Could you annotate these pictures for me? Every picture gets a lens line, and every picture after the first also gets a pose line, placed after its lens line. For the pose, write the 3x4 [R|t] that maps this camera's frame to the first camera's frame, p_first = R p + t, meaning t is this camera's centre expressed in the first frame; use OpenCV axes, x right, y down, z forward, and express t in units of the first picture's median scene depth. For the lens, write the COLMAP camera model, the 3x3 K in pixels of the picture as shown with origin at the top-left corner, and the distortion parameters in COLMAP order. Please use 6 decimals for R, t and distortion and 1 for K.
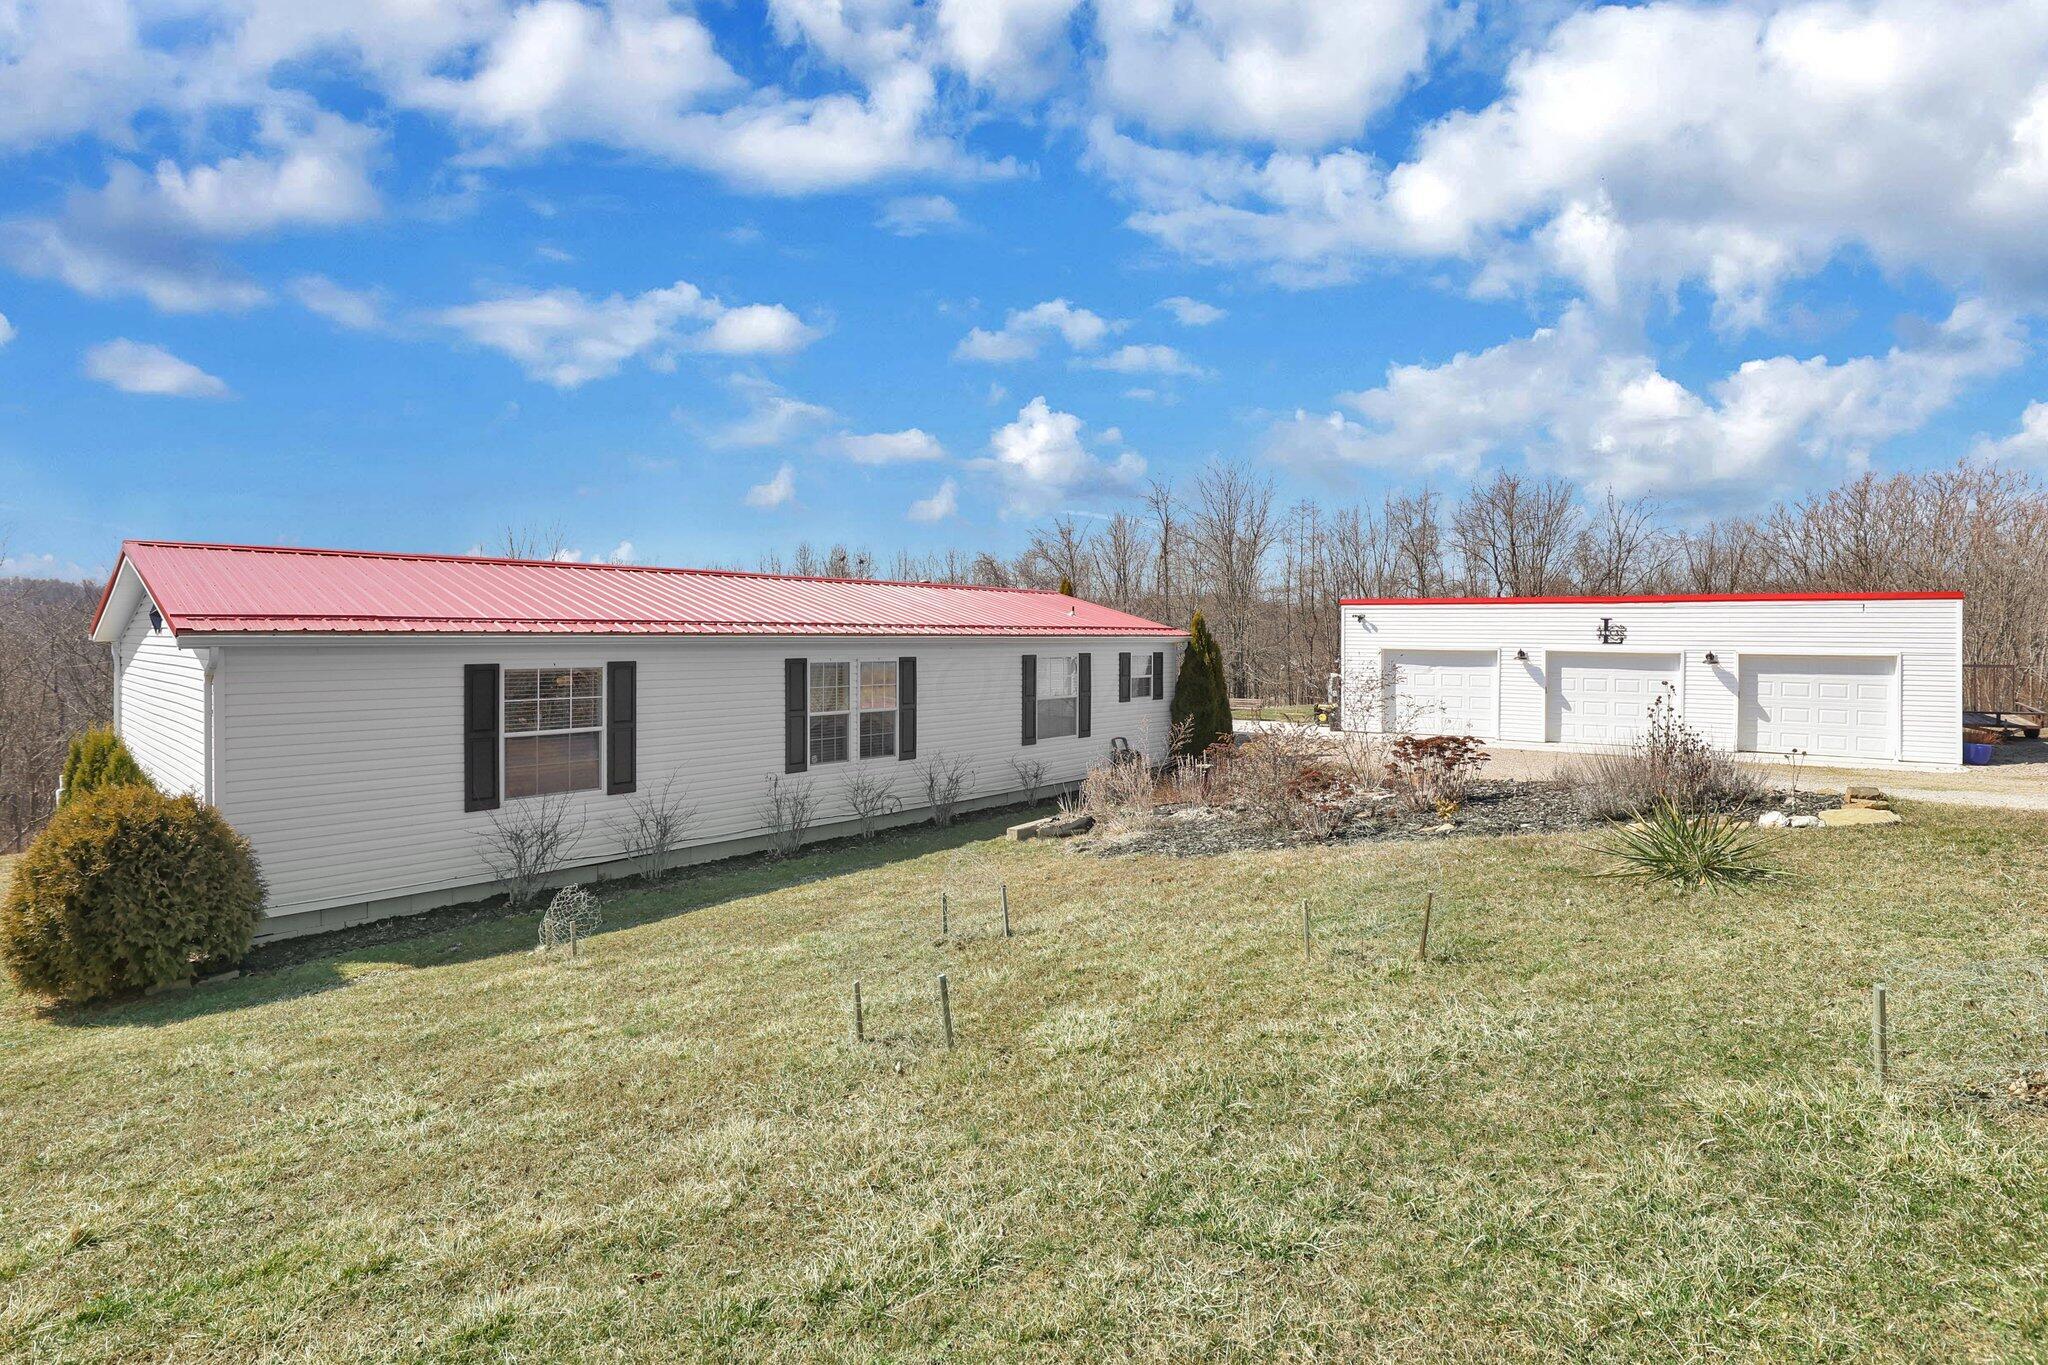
lens RADIAL K [[954.0, 0, 1016.7], [0, 954.0, 689.1], [0, 0, 1]] dist [0.000095, -0.000024]
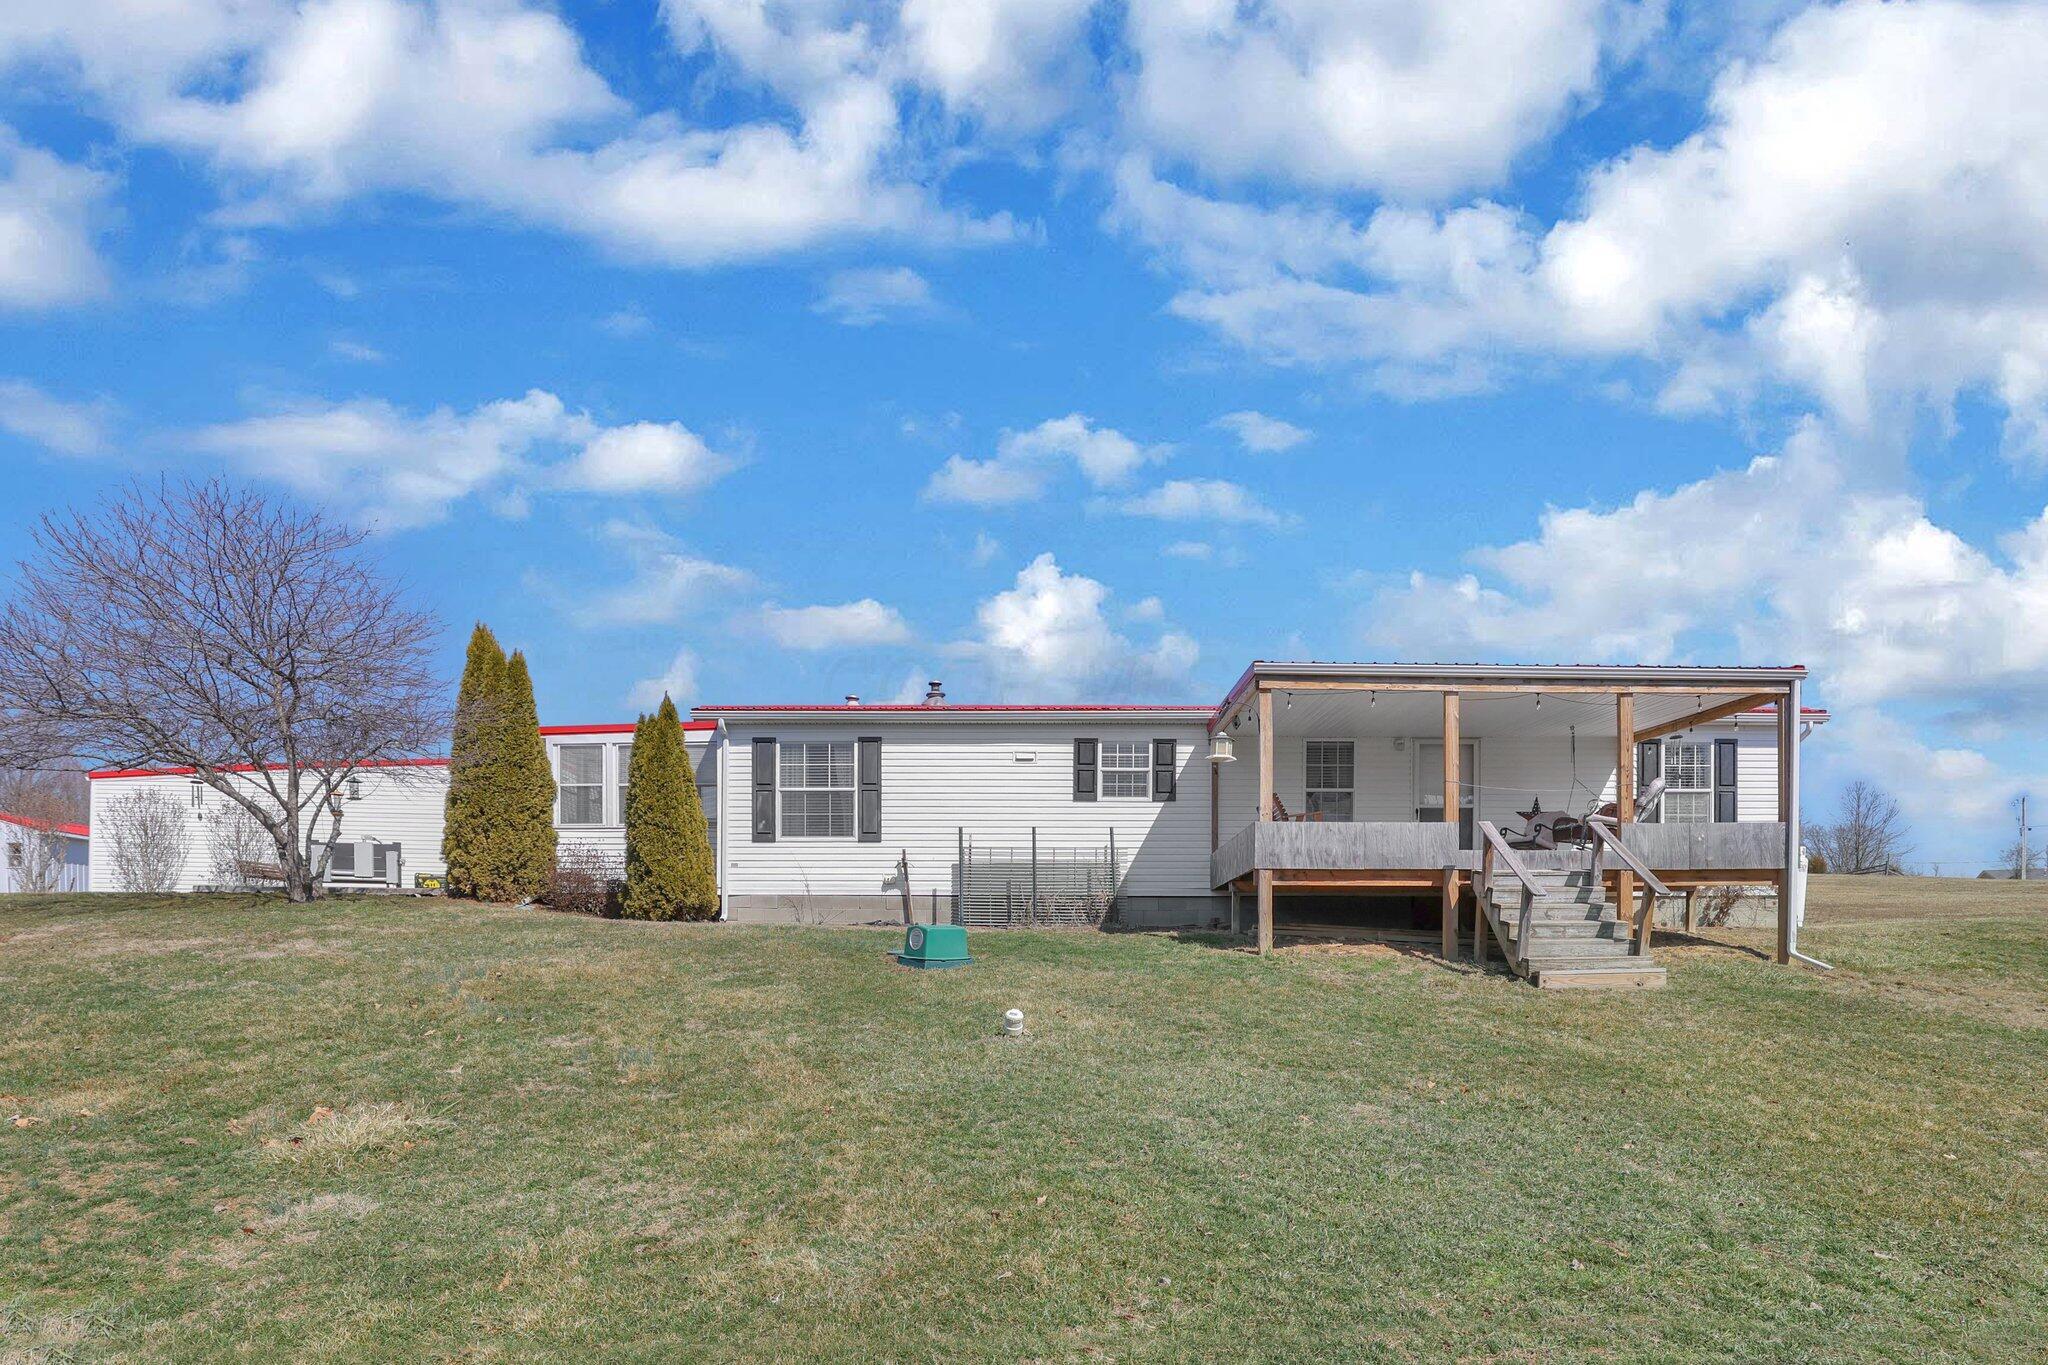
lens RADIAL K [[954.0, 0, 1022.8], [0, 954.0, 701.2], [0, 0, 1]] dist [0.000095, -0.000024]
pose [[1.000000, 0.000132, -0.000215, 0.006874], [-0.000132, 1.000000, 0.000372, -0.198010], [0.000215, -0.000372, 1.000000, 0.297058]]
